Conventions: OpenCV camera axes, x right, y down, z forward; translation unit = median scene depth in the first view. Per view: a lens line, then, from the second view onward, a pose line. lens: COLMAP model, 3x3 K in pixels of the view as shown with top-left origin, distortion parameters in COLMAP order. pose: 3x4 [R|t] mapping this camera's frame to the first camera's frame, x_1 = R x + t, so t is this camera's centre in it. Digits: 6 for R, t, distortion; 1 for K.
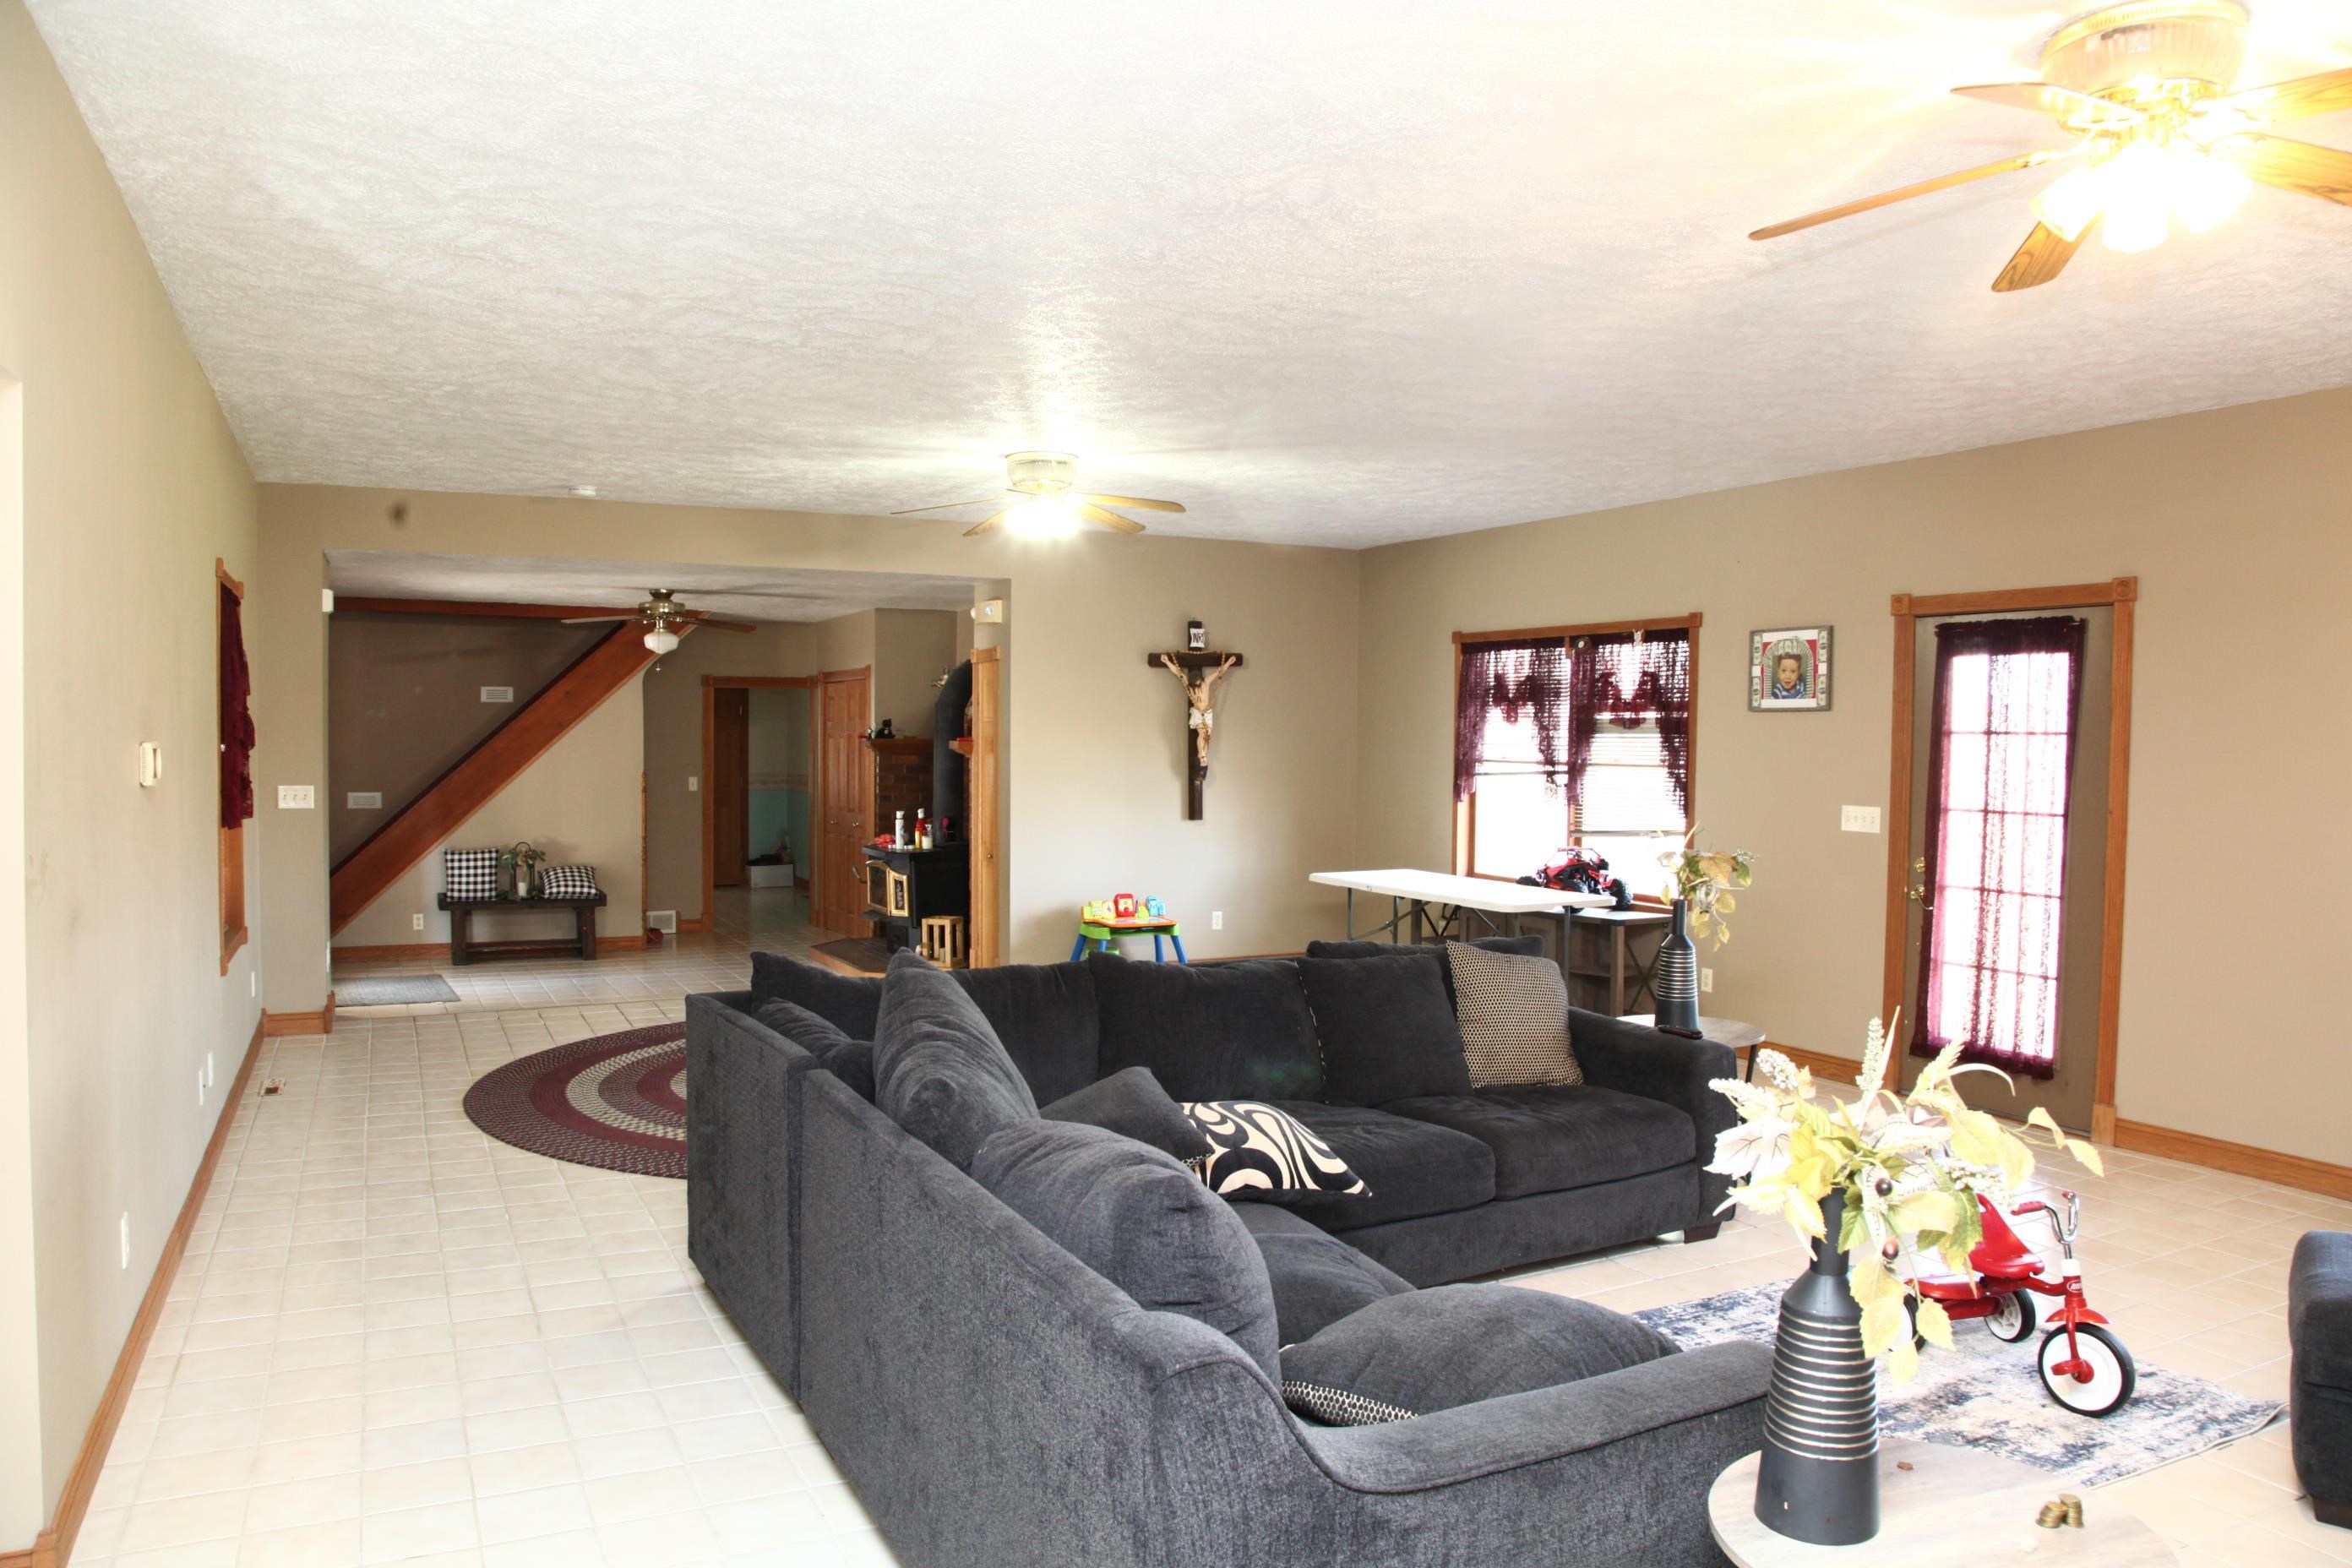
lens RADIAL K [[1613.5, 0, 1178.3], [0, 1613.5, 797.8], [0, 0, 1]] dist [-0.089476, 0.035620]
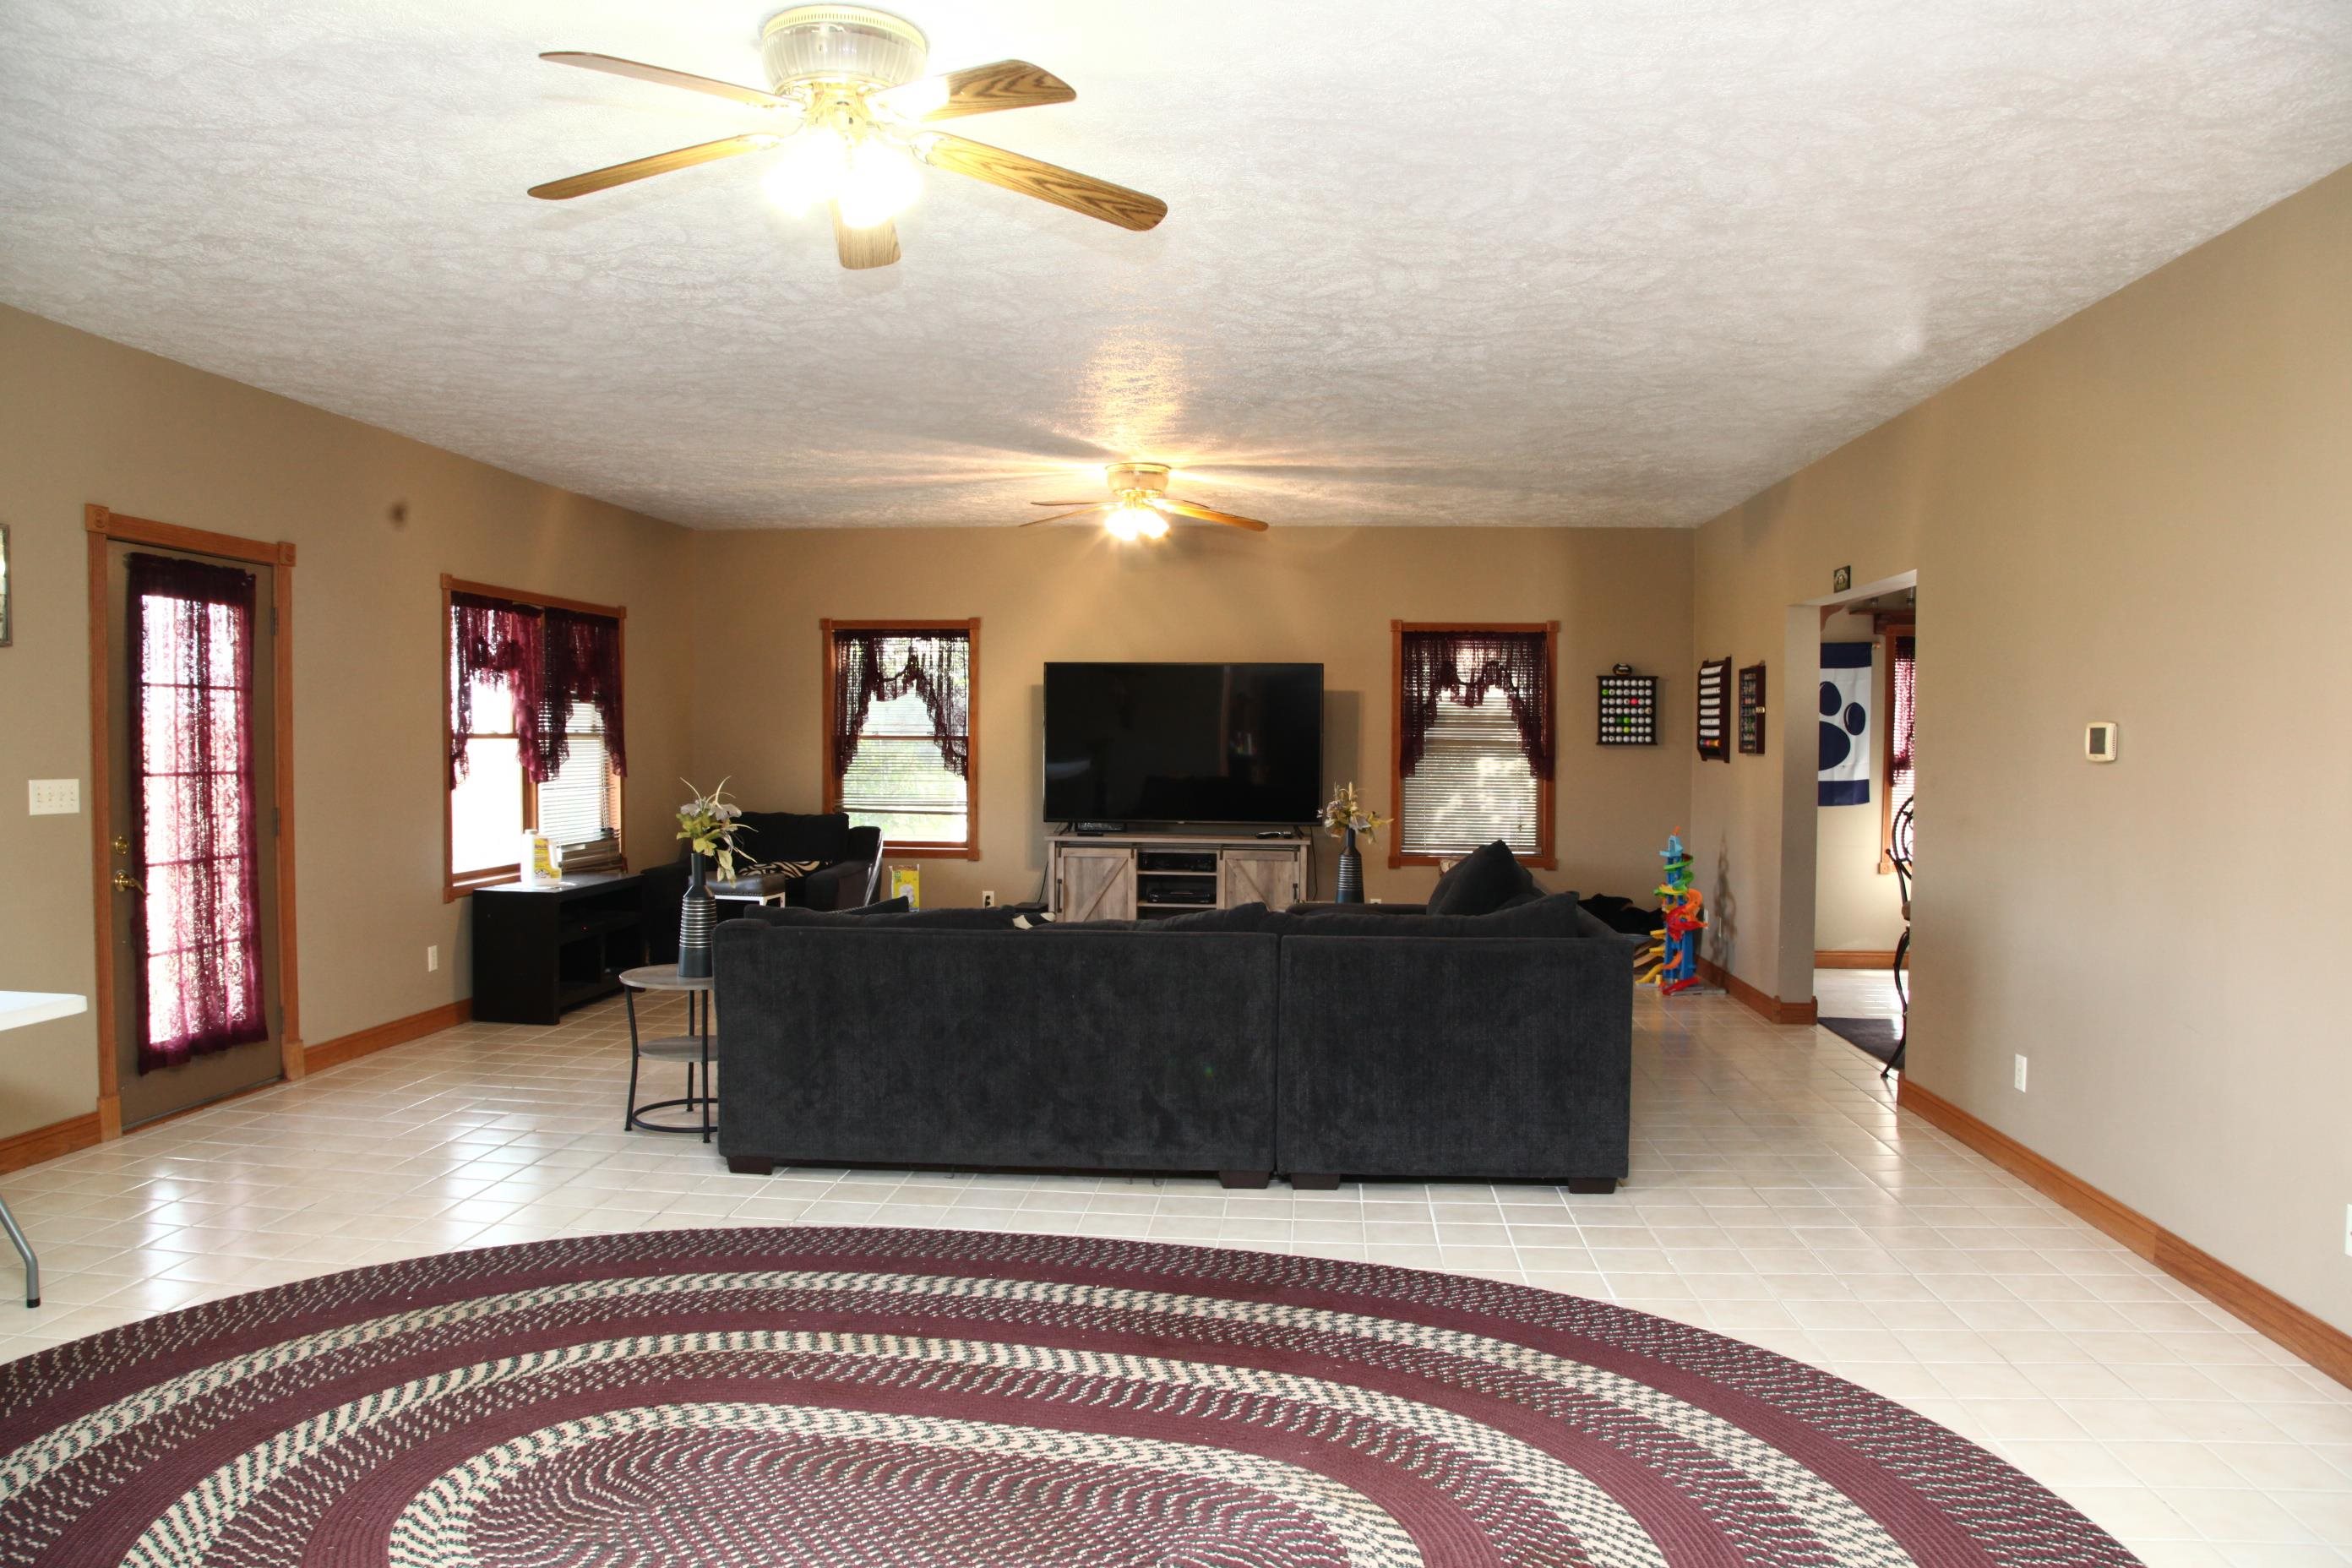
lens RADIAL K [[1613.5, 0, 1166.4], [0, 1613.5, 782.2], [0, 0, 1]] dist [-0.089476, 0.035620]
pose [[-0.836648, -0.029504, 0.546945, -0.478127], [0.008118, 0.997771, 0.066240, -0.044464], [-0.547680, 0.059860, -0.834544, 1.565135]]
